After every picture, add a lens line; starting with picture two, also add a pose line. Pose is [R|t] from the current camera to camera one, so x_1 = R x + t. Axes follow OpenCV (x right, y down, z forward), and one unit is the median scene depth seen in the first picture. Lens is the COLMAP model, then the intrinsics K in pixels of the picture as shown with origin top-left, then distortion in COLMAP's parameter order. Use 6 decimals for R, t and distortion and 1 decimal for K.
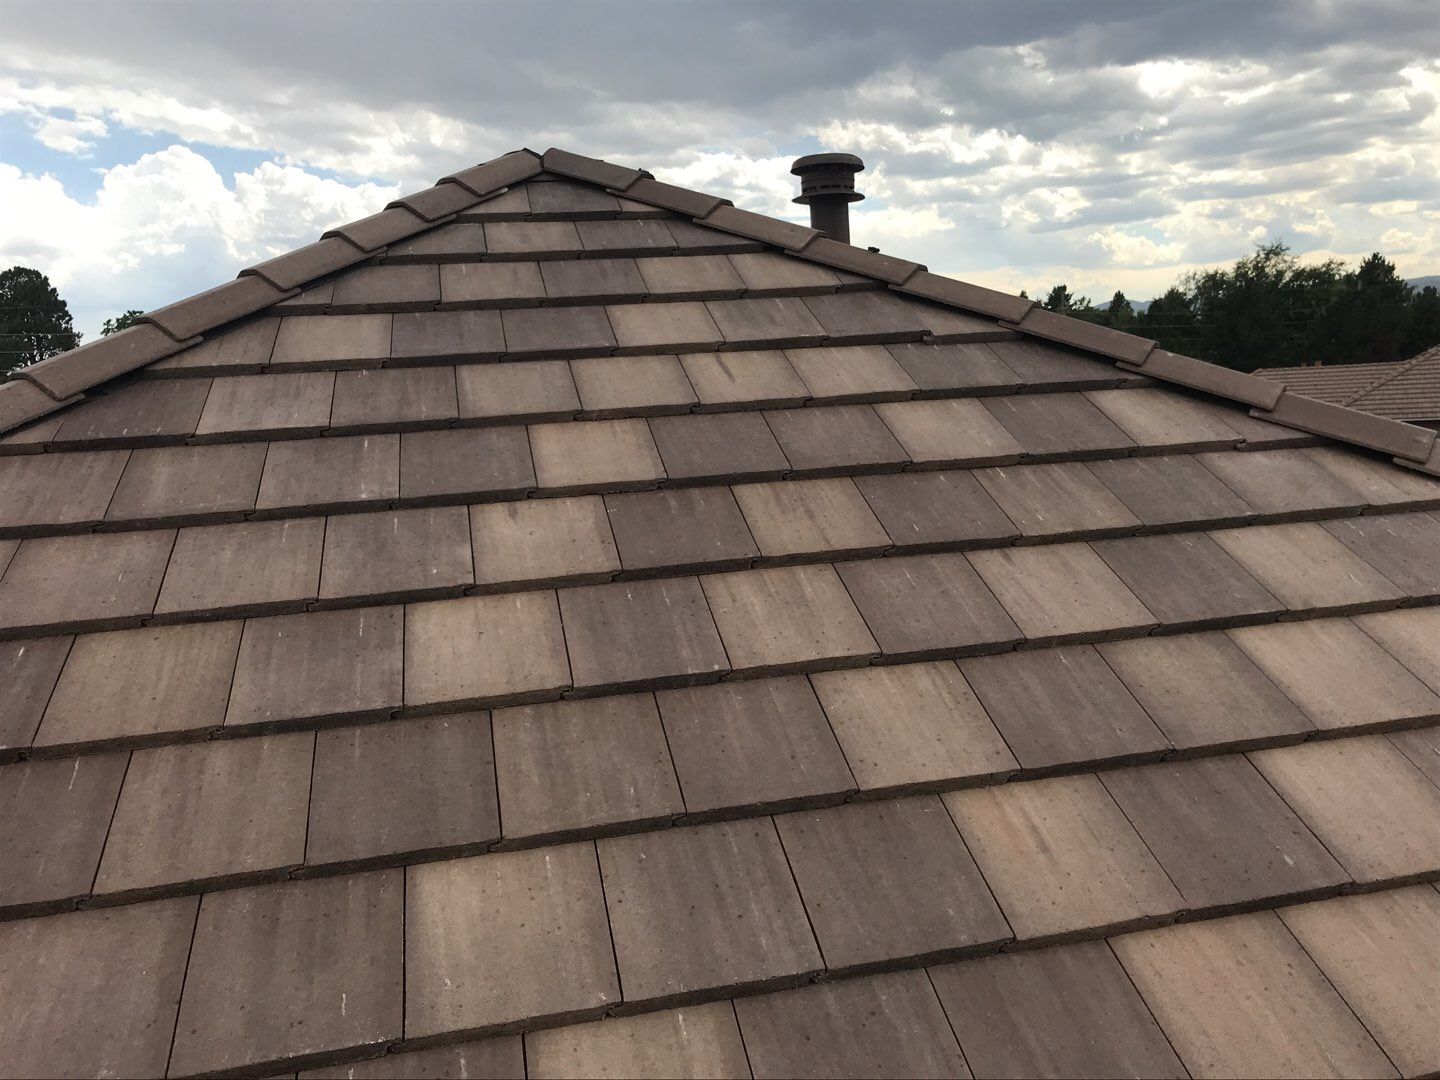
lens RADIAL K [[1169.5, 0, 715.0], [0, 1169.5, 559.3], [0, 0, 1]] dist [0.007962, 0.008846]
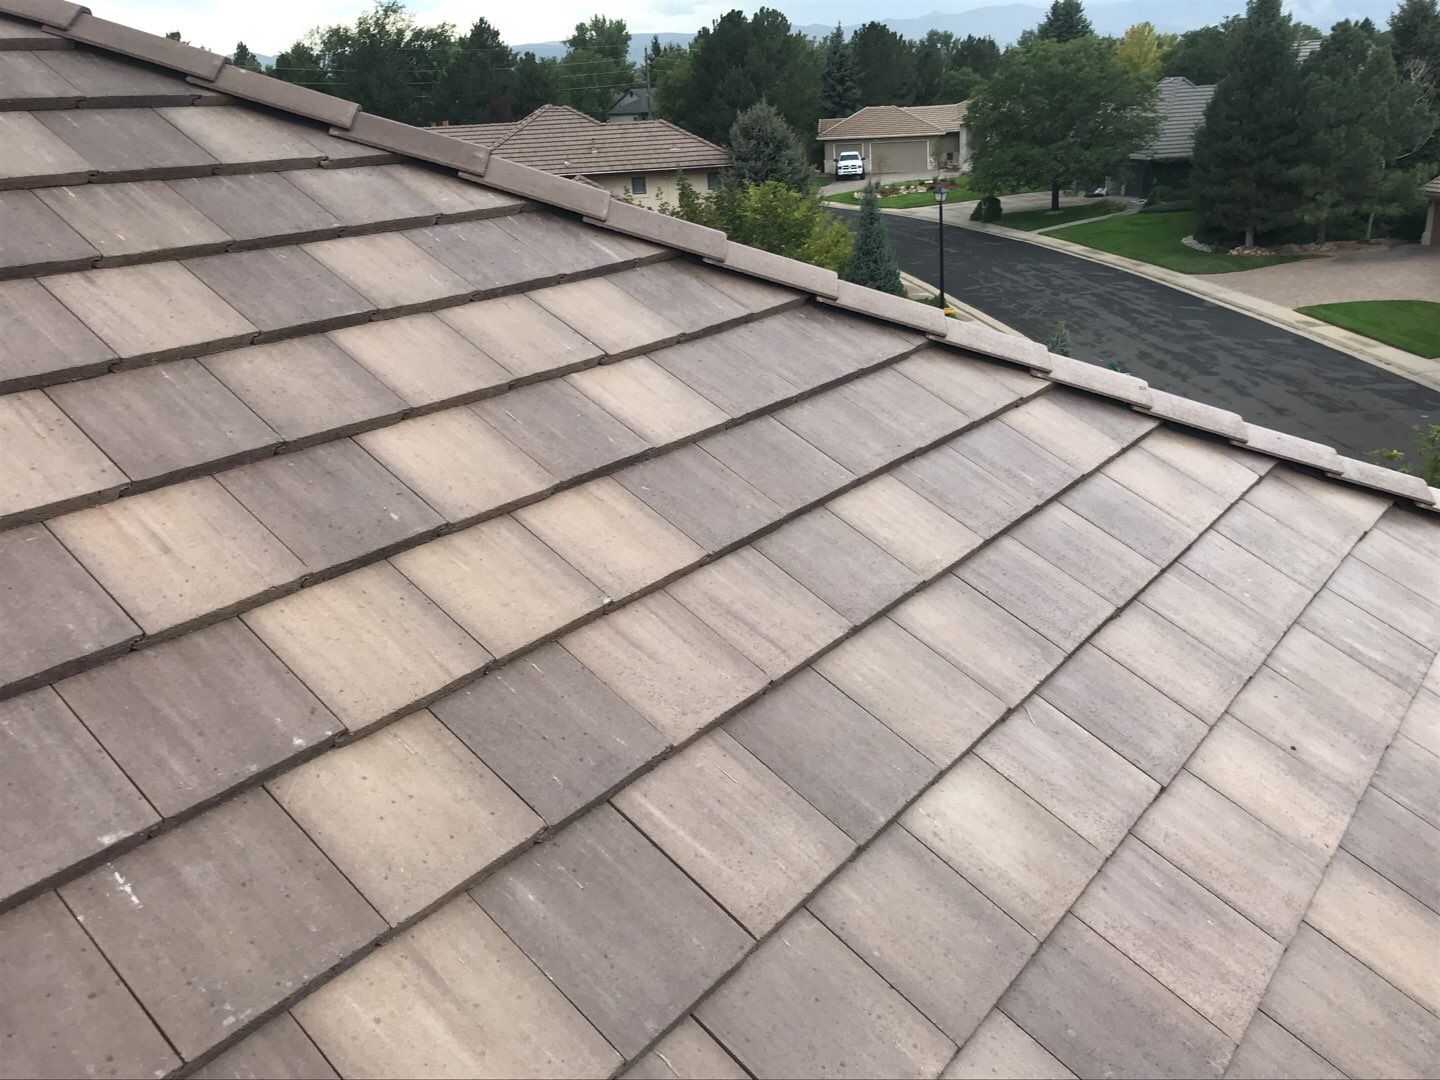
lens RADIAL K [[1169.5, 0, 715.0], [0, 1169.5, 559.3], [0, 0, 1]] dist [0.007962, 0.008846]
pose [[0.786460, -0.211499, 0.580301, 0.048785], [0.104476, 0.971559, 0.212506, 0.068021], [-0.608741, -0.106500, 0.786188, -0.076305]]
